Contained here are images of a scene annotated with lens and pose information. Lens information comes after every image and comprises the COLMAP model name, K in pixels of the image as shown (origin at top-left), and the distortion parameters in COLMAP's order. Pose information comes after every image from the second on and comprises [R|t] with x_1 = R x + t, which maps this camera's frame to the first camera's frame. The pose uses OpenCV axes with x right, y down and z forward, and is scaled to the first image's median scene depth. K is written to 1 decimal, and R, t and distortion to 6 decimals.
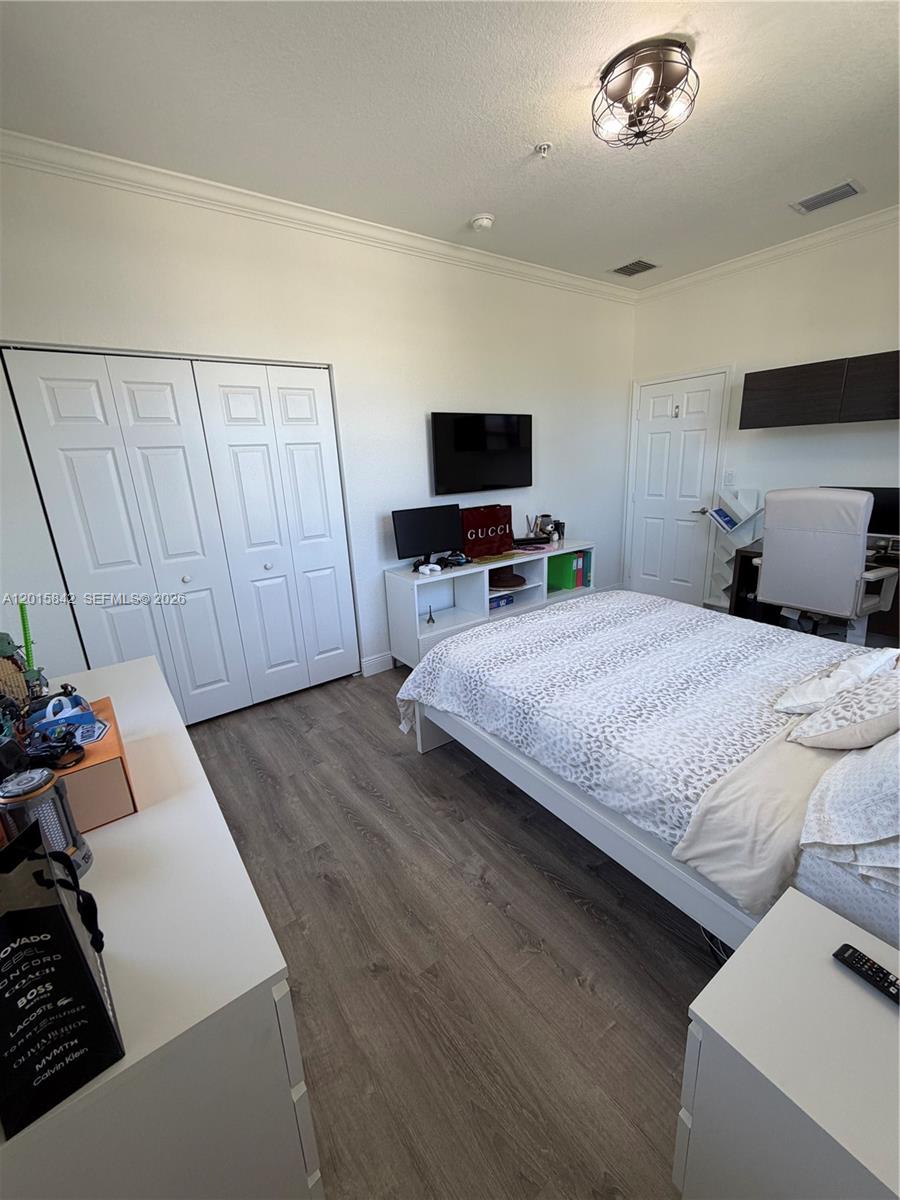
lens RADIAL K [[478.9, 0, 448.4], [0, 478.9, 595.1], [0, 0, 1]] dist [-0.002327, 0.000655]
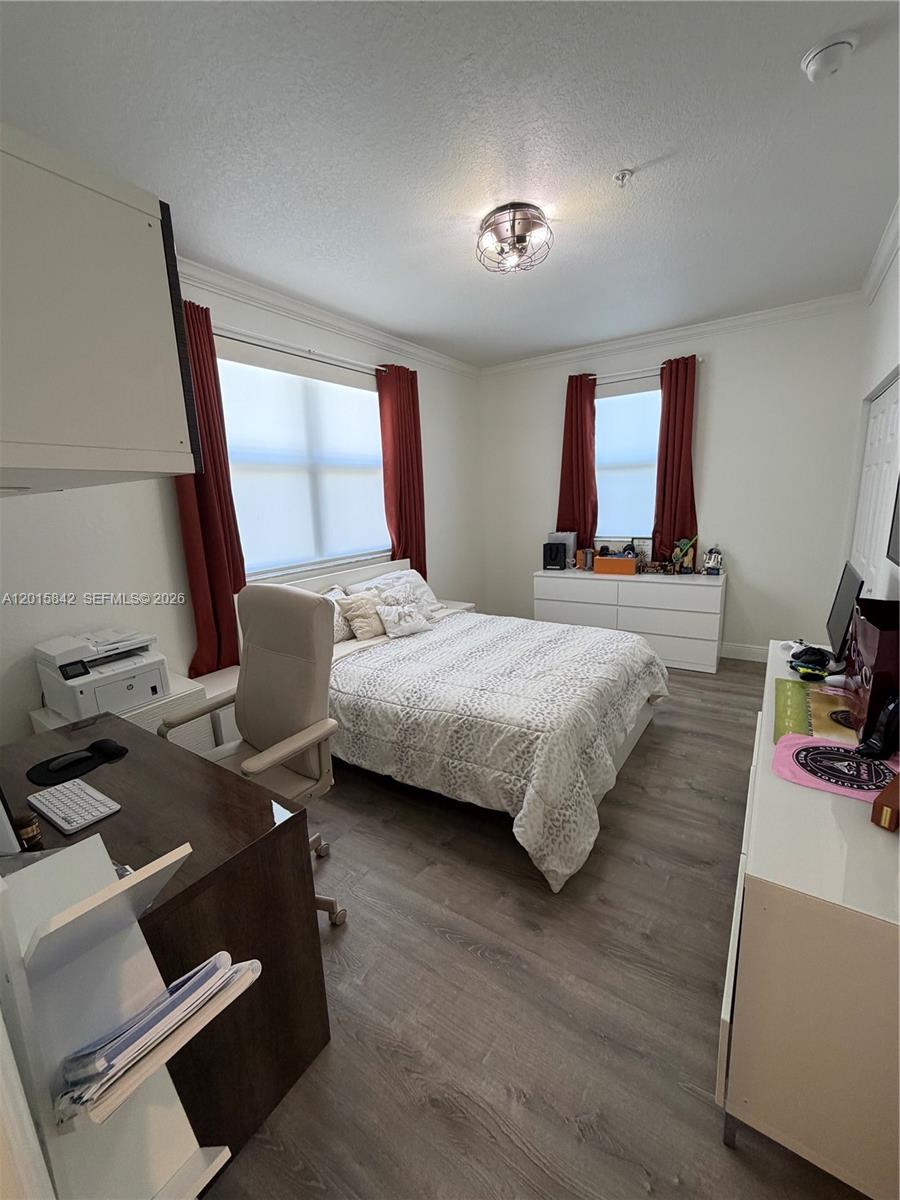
lens RADIAL K [[478.9, 0, 447.1], [0, 478.9, 596.1], [0, 0, 1]] dist [-0.002327, 0.000655]
pose [[-0.936949, 0.155926, -0.312753, 0.828156], [-0.007605, 0.885633, 0.464323, -0.570782], [0.349384, 0.437425, -0.828607, 1.787651]]
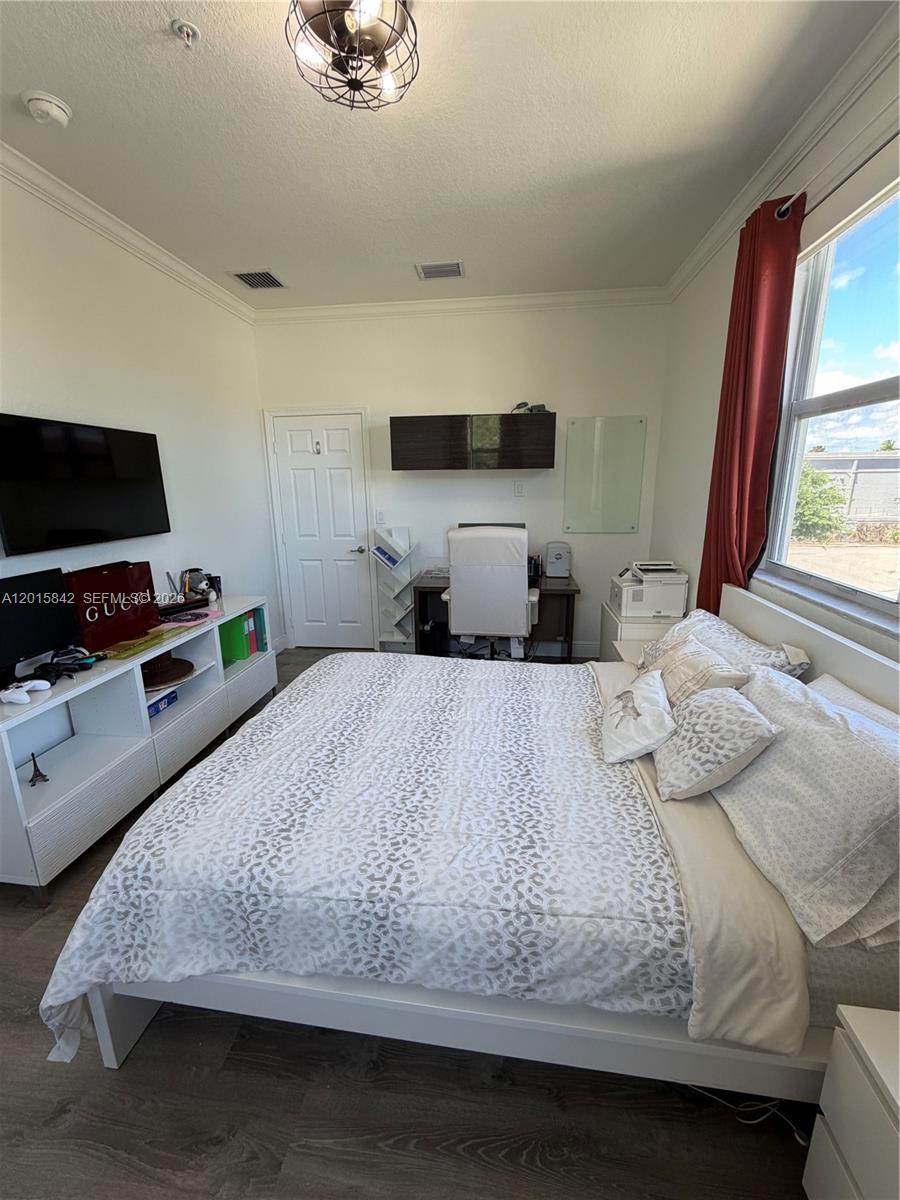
lens RADIAL K [[478.9, 0, 448.6], [0, 478.9, 595.0], [0, 0, 1]] dist [-0.002327, 0.000655]
pose [[0.681157, -0.134157, 0.719741, -0.116412], [0.183564, 0.982962, 0.009497, -0.103934], [-0.708752, 0.125649, 0.694177, 0.345330]]
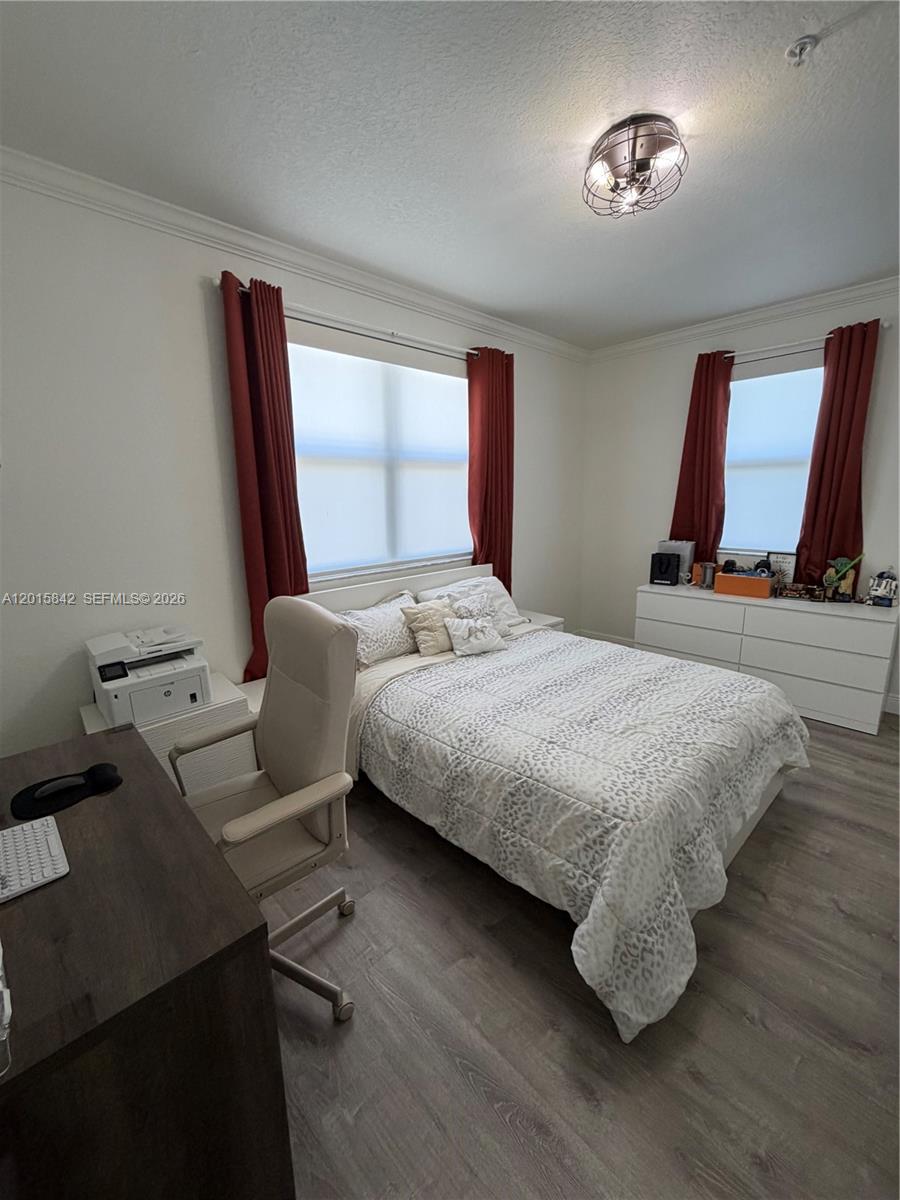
lens RADIAL K [[478.9, 0, 447.2], [0, 478.9, 596.4], [0, 0, 1]] dist [-0.002327, 0.000655]
pose [[-0.989443, 0.093635, -0.110613, 0.722192], [0.030831, 0.881780, 0.470651, -0.532739], [0.141605, 0.462272, -0.875358, 1.643698]]
